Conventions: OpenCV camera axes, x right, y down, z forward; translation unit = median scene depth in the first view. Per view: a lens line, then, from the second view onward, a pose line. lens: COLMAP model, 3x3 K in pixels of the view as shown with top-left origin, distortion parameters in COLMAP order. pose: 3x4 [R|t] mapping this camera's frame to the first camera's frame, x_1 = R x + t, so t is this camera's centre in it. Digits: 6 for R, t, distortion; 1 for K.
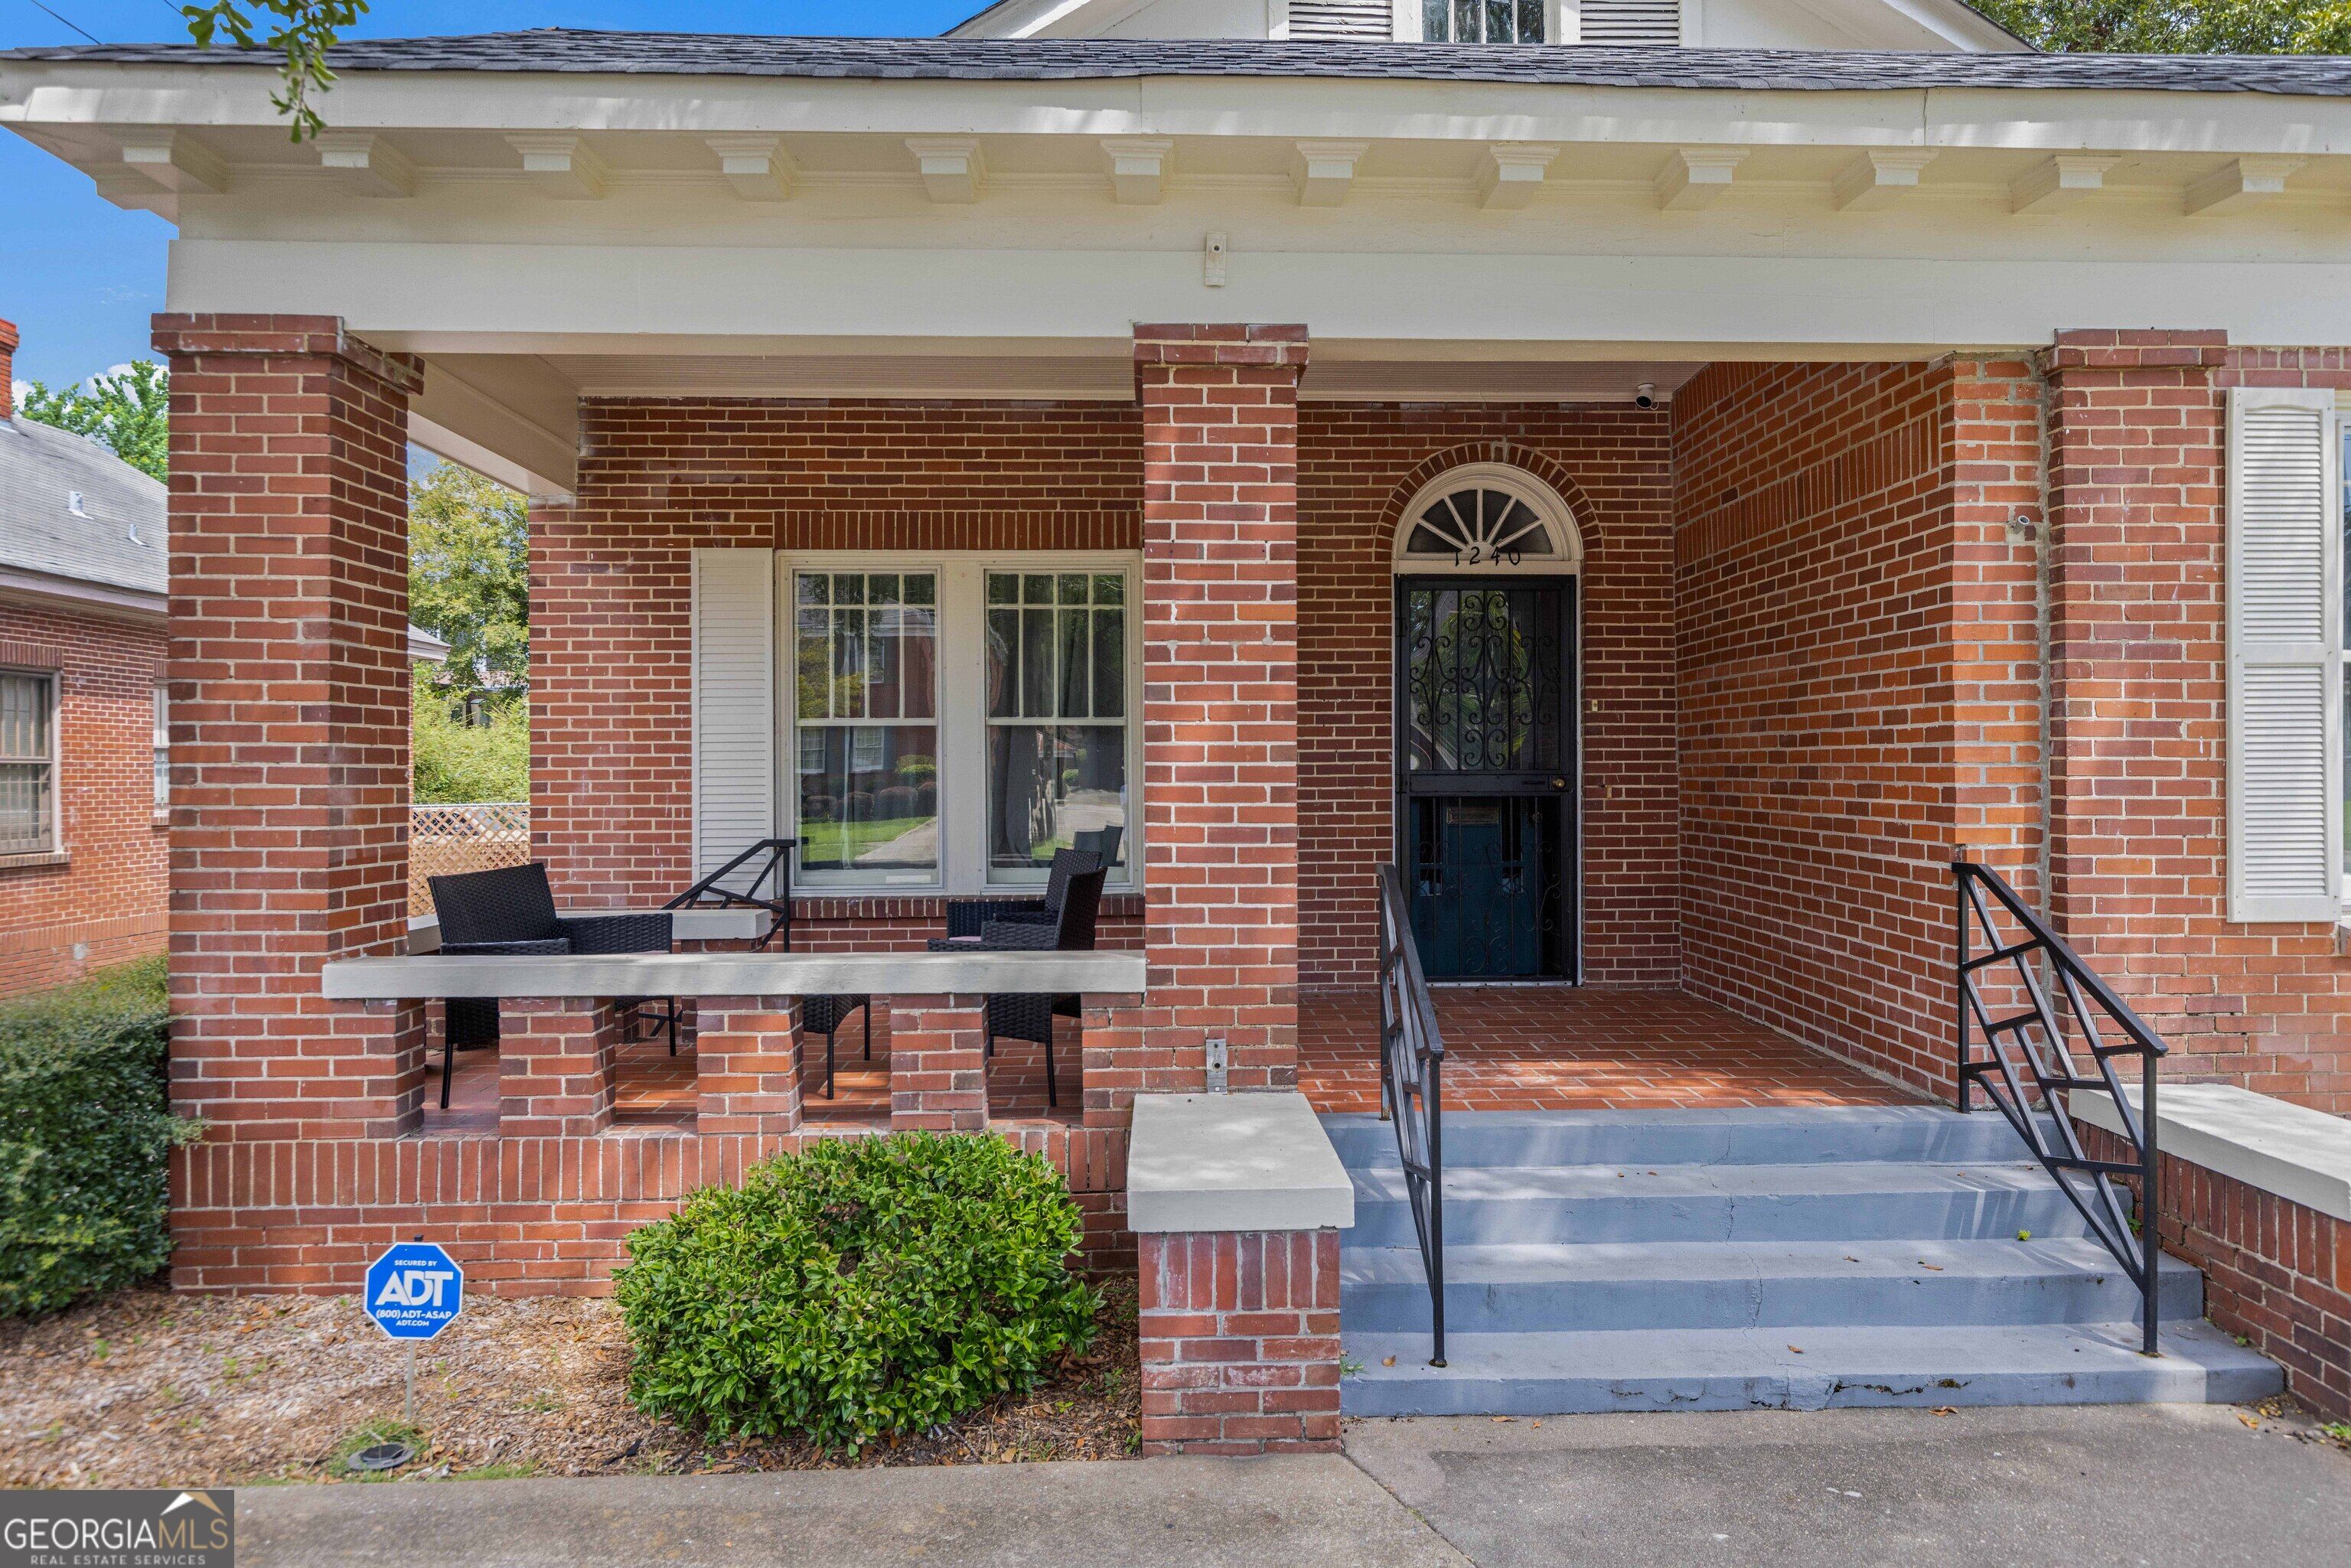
lens RADIAL K [[1469.5, 0, 1201.4], [0, 1469.5, 765.8], [0, 0, 1]] dist [0.005734, 0.001356]
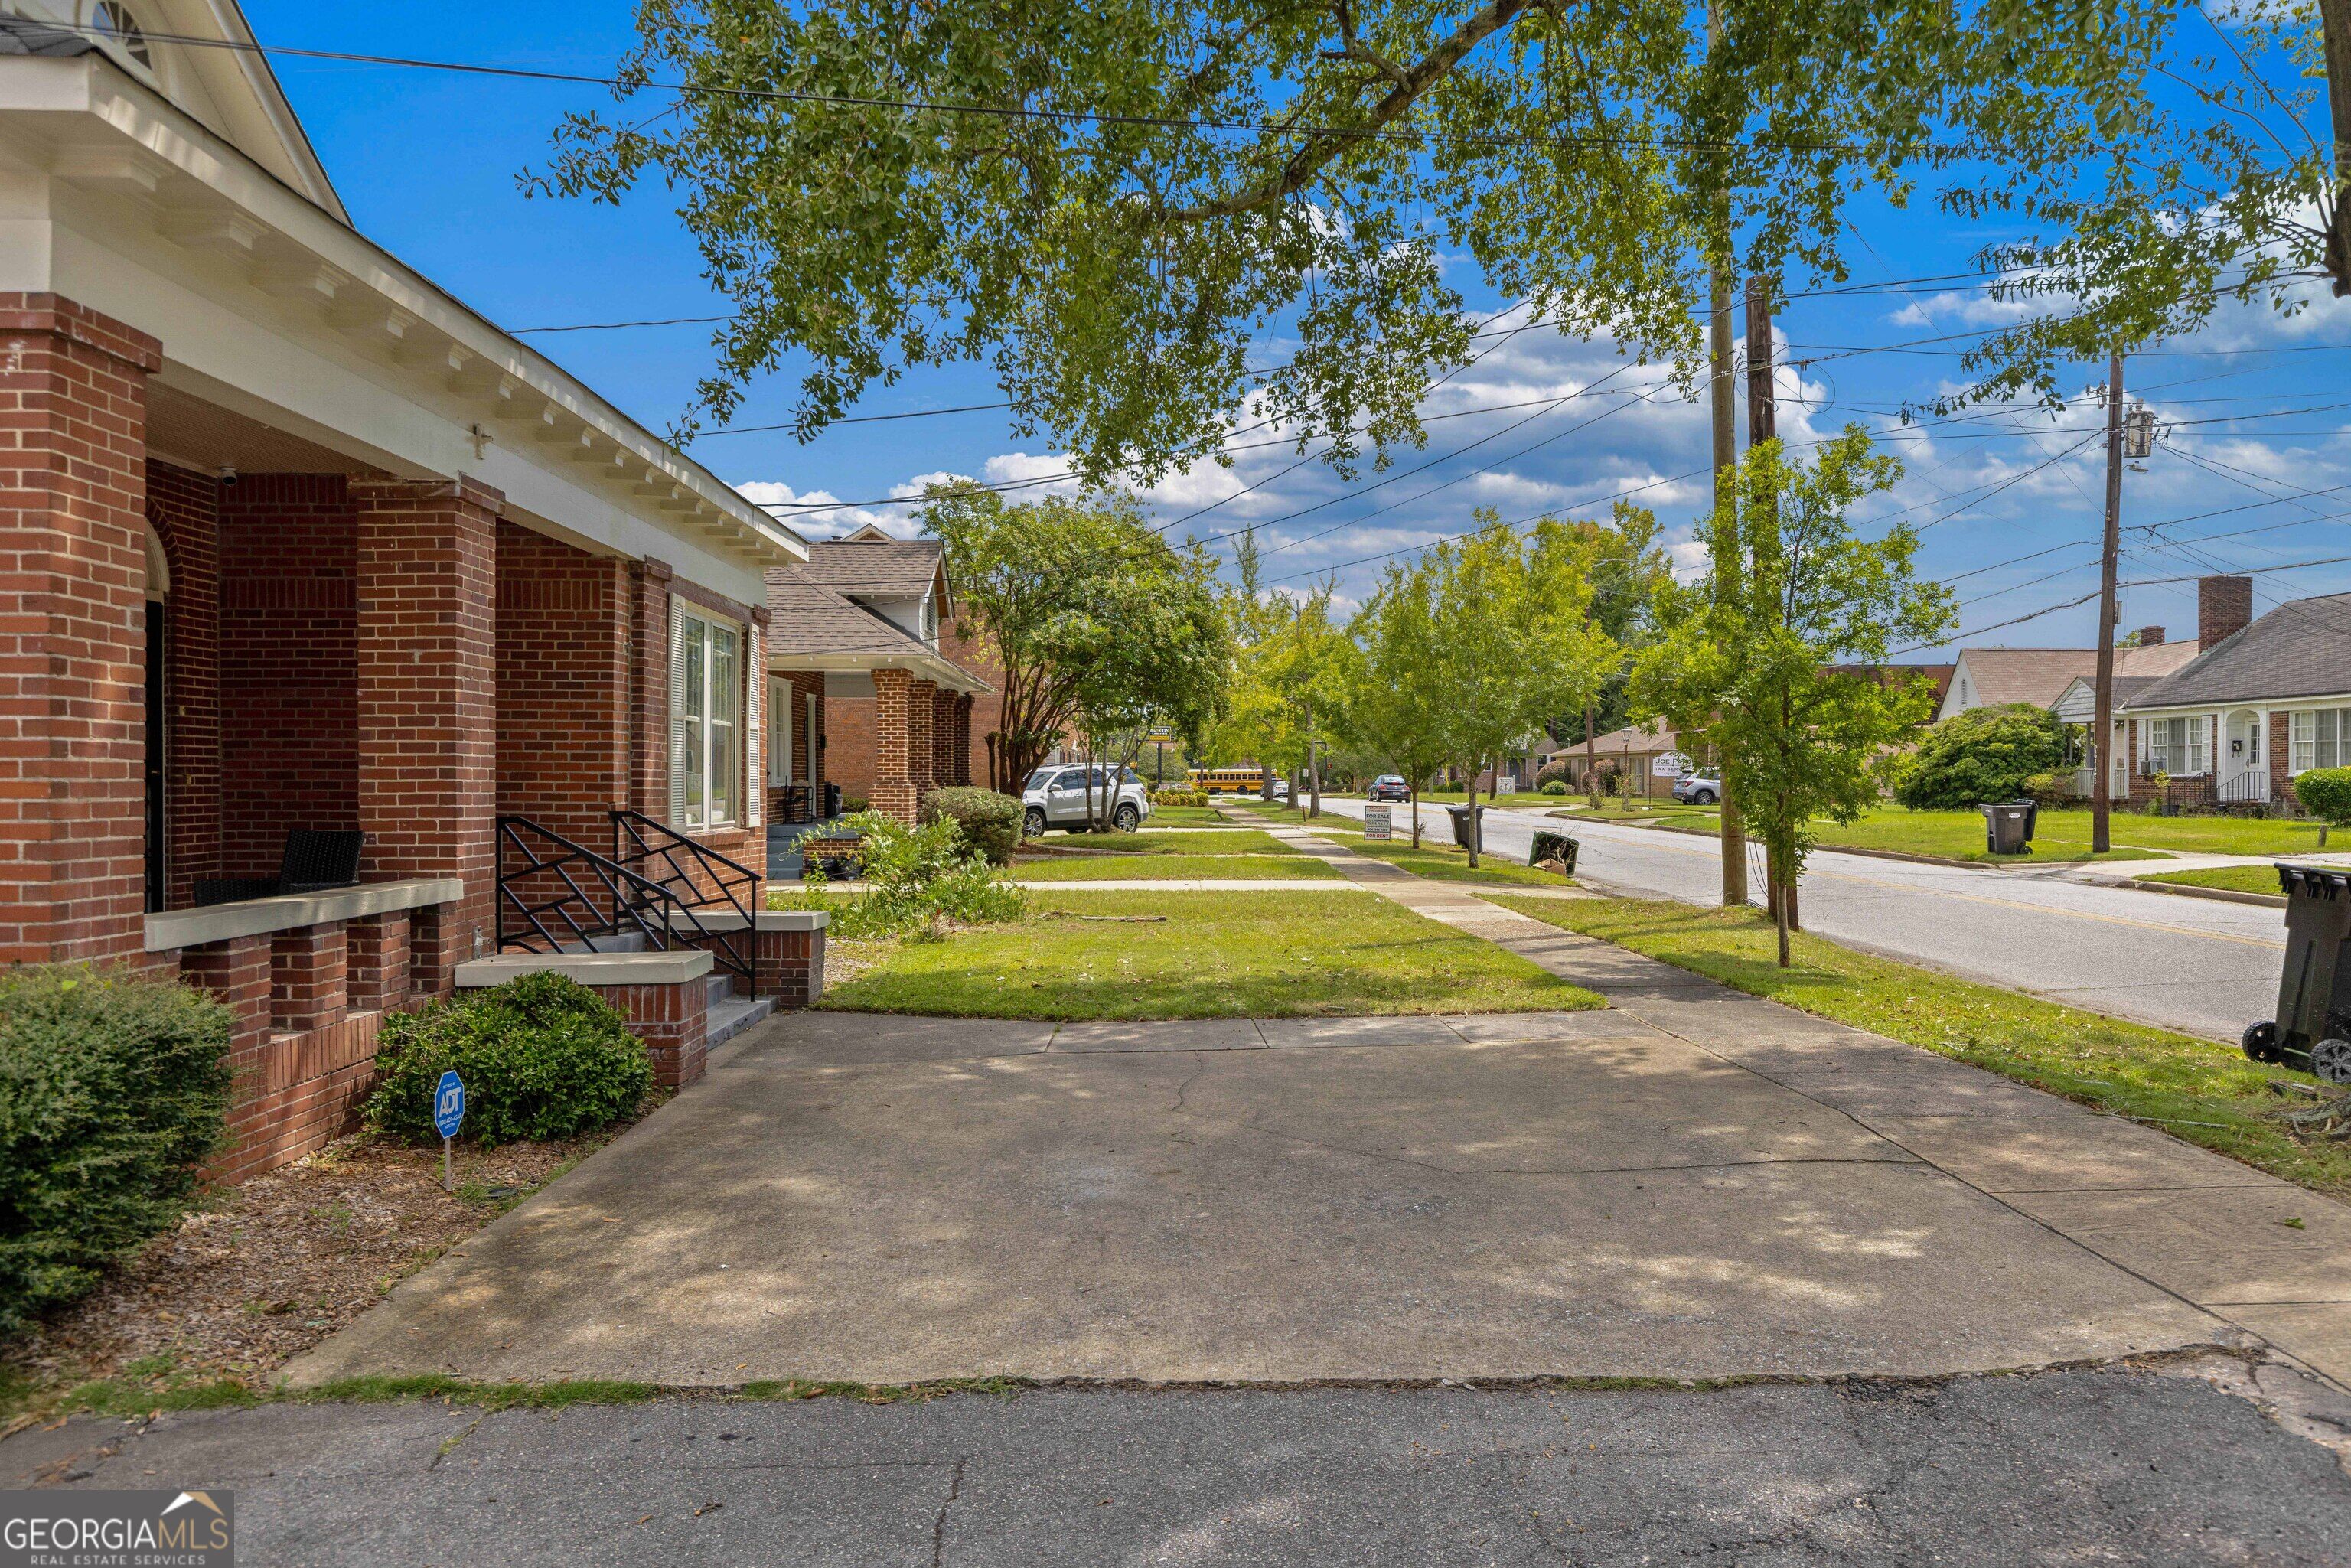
lens RADIAL K [[1636.3, 0, 1203.0], [0, 1636.3, 790.1], [0, 0, 1]] dist [0.003052, 0.000974]
pose [[0.008964, -0.003145, 0.999955, -1.697847], [-0.006403, 0.999974, 0.003203, 0.024807], [-0.999939, -0.006432, 0.008943, 0.181708]]
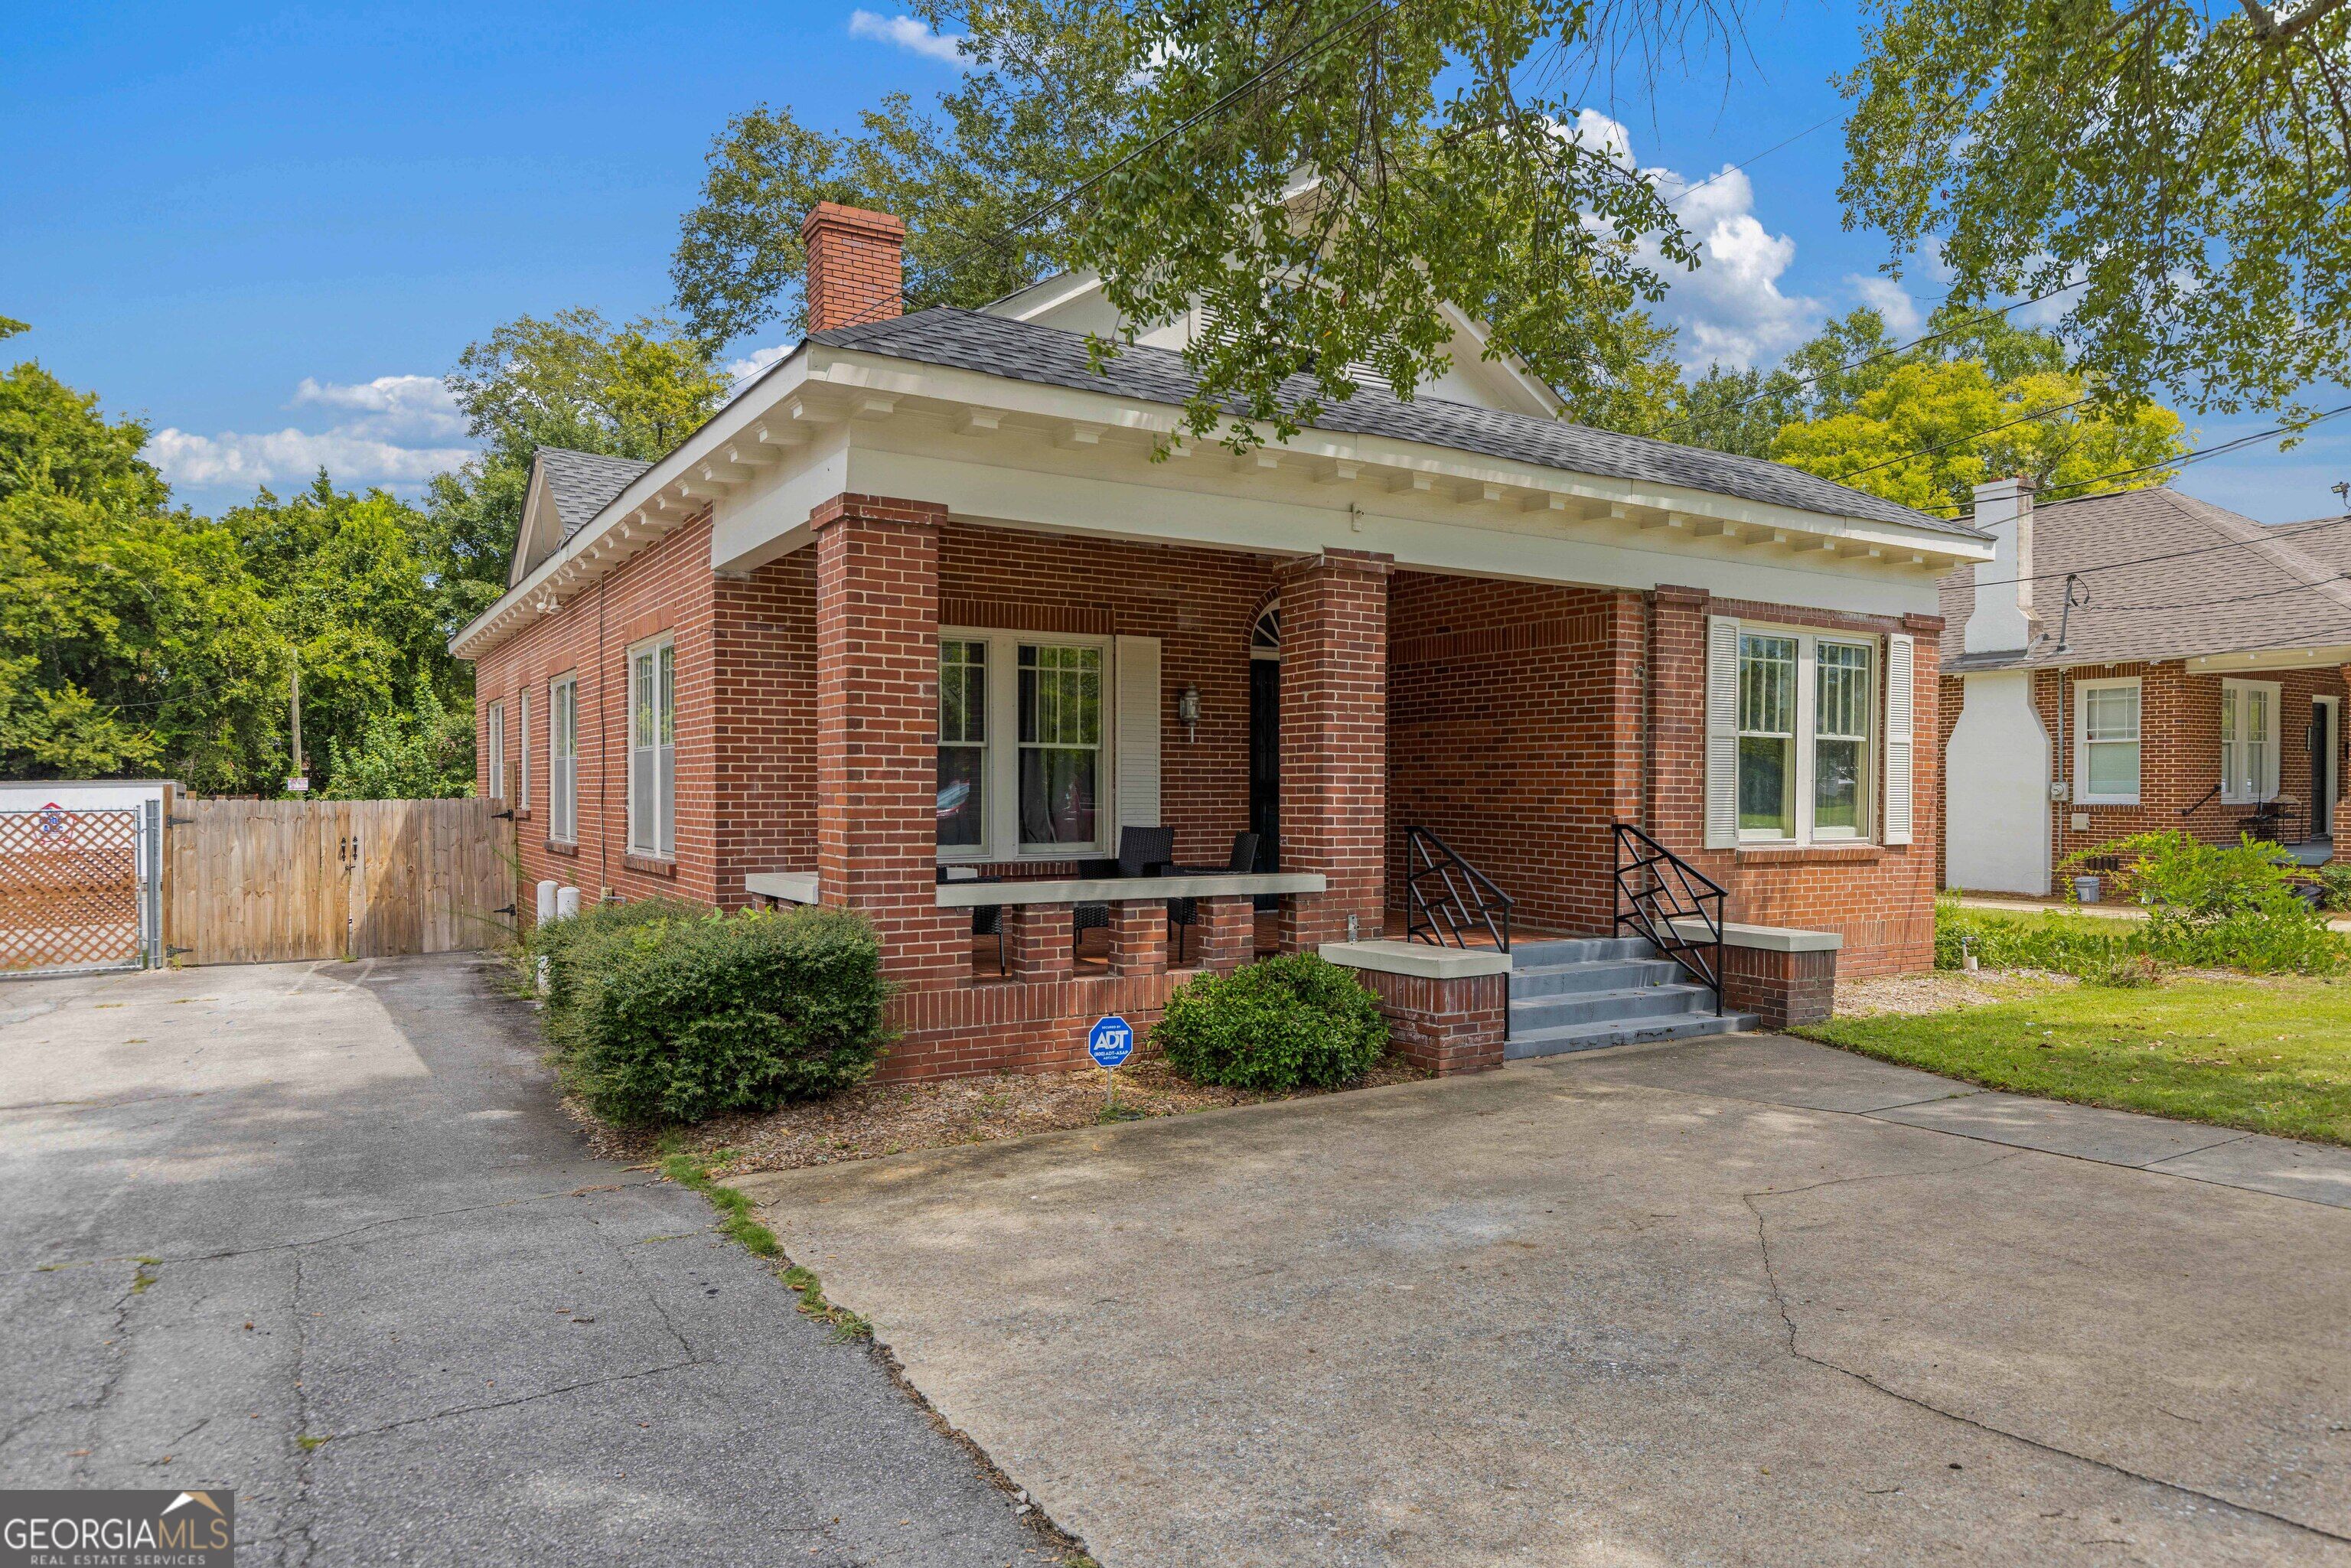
lens RADIAL K [[1458.0, 0, 1201.3], [0, 1458.0, 814.0], [0, 0, 1]] dist [0.004760, -0.000791]
pose [[0.868293, -0.002112, 0.496048, -1.083953], [-0.008801, 0.999768, 0.019662, 0.013835], [-0.495974, -0.021438, 0.868073, -0.565539]]
